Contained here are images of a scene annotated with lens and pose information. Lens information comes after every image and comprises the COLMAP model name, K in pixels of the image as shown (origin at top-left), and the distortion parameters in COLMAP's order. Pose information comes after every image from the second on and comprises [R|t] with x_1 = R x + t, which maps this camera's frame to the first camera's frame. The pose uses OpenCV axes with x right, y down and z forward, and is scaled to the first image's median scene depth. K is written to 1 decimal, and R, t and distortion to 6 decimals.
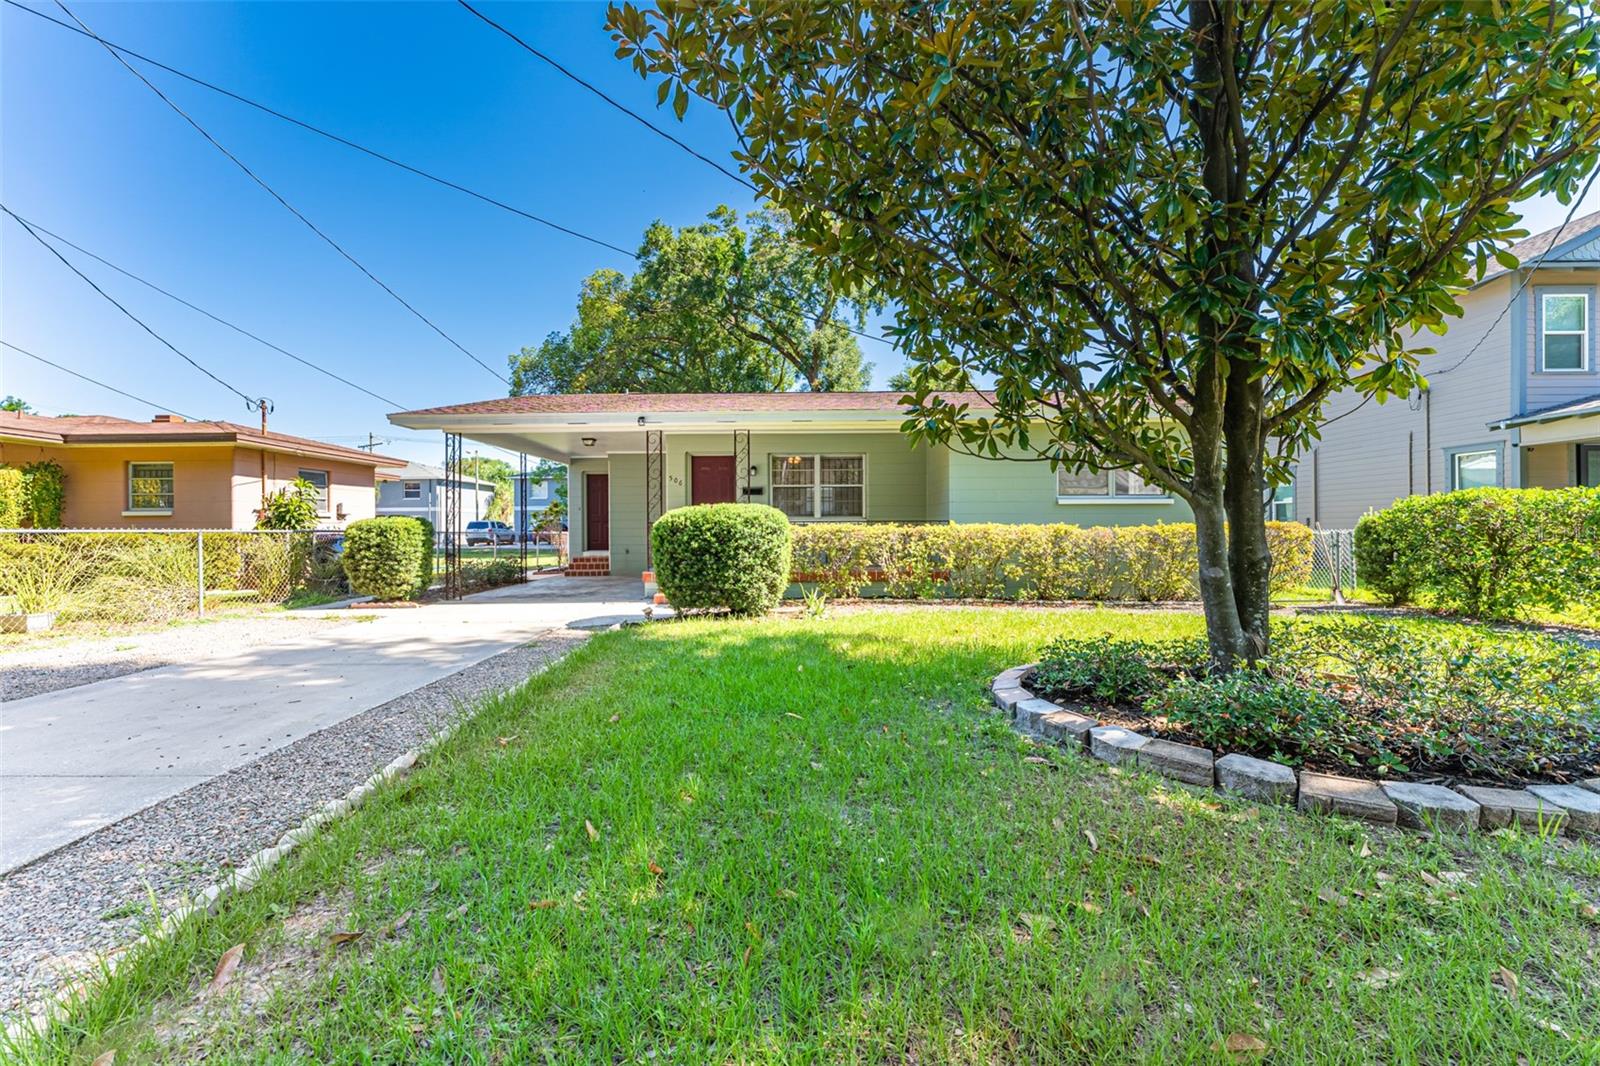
lens RADIAL K [[660.7, 0, 787.7], [0, 660.7, 528.4], [0, 0, 1]] dist [0.003031, 0.000075]
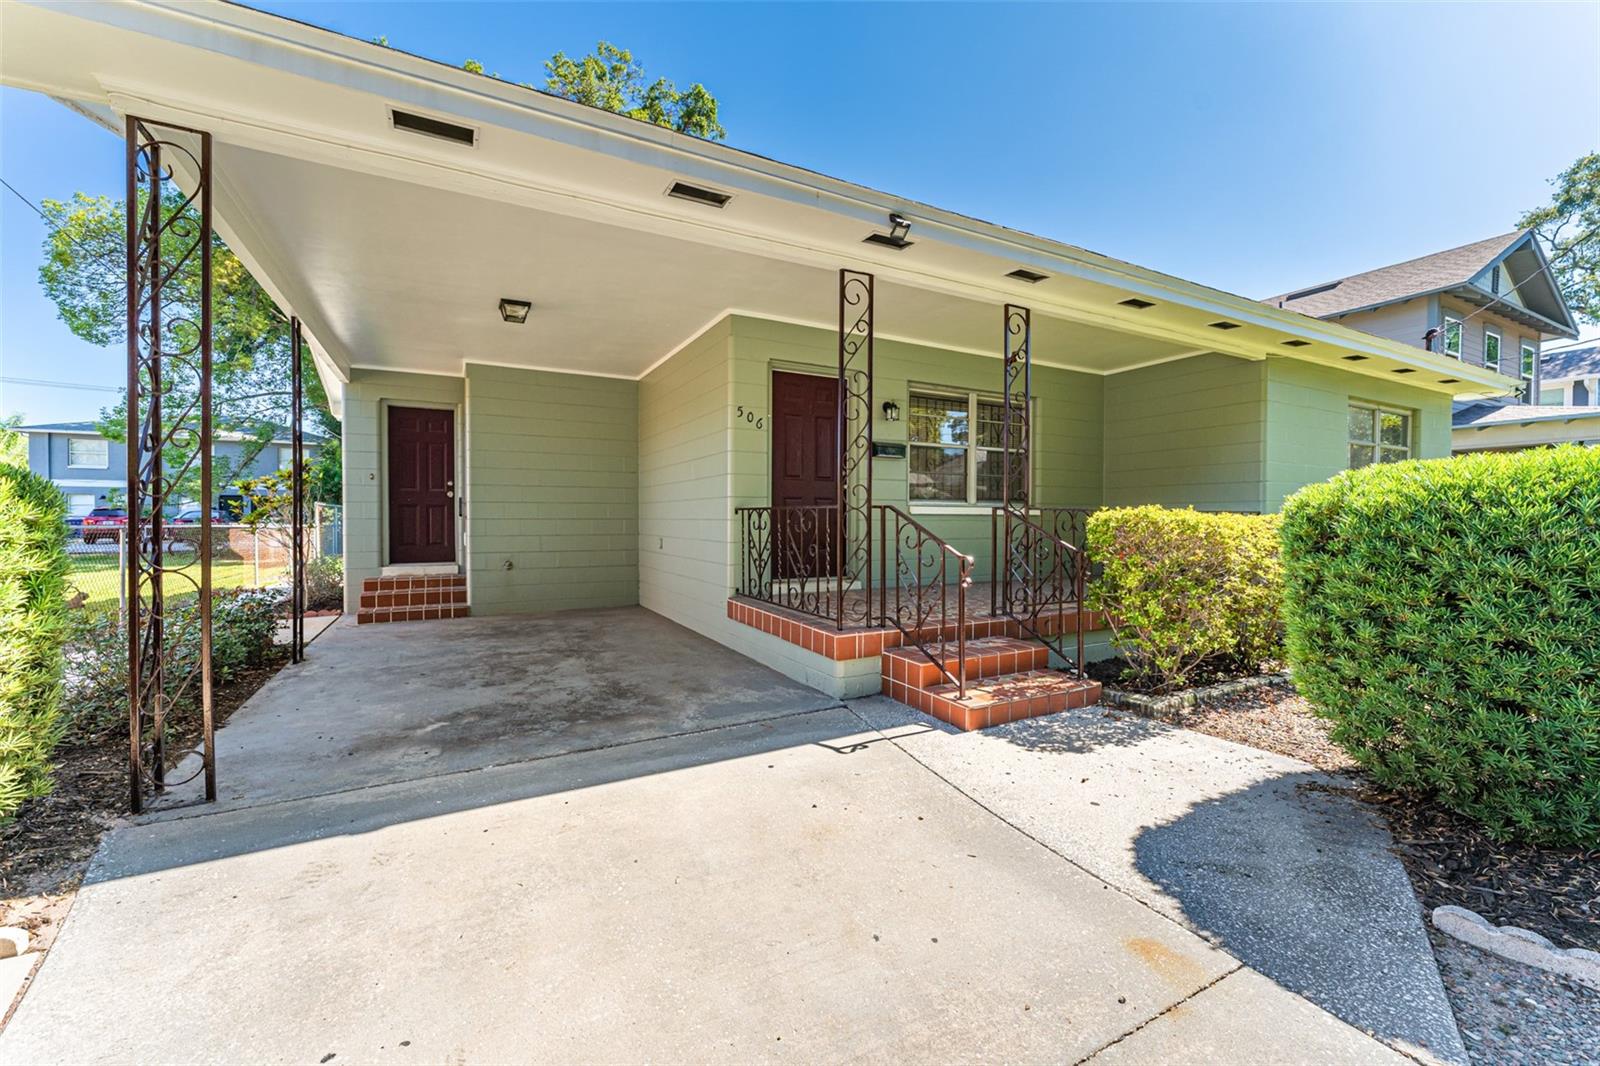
lens RADIAL K [[643.1, 0, 795.1], [0, 643.1, 535.1], [0, 0, 1]] dist [0.004312, 0.000140]
pose [[0.874511, -0.006900, 0.484957, -0.290139], [-0.004250, 0.999751, 0.021887, 0.000373], [-0.484987, -0.021202, 0.874264, 0.470776]]
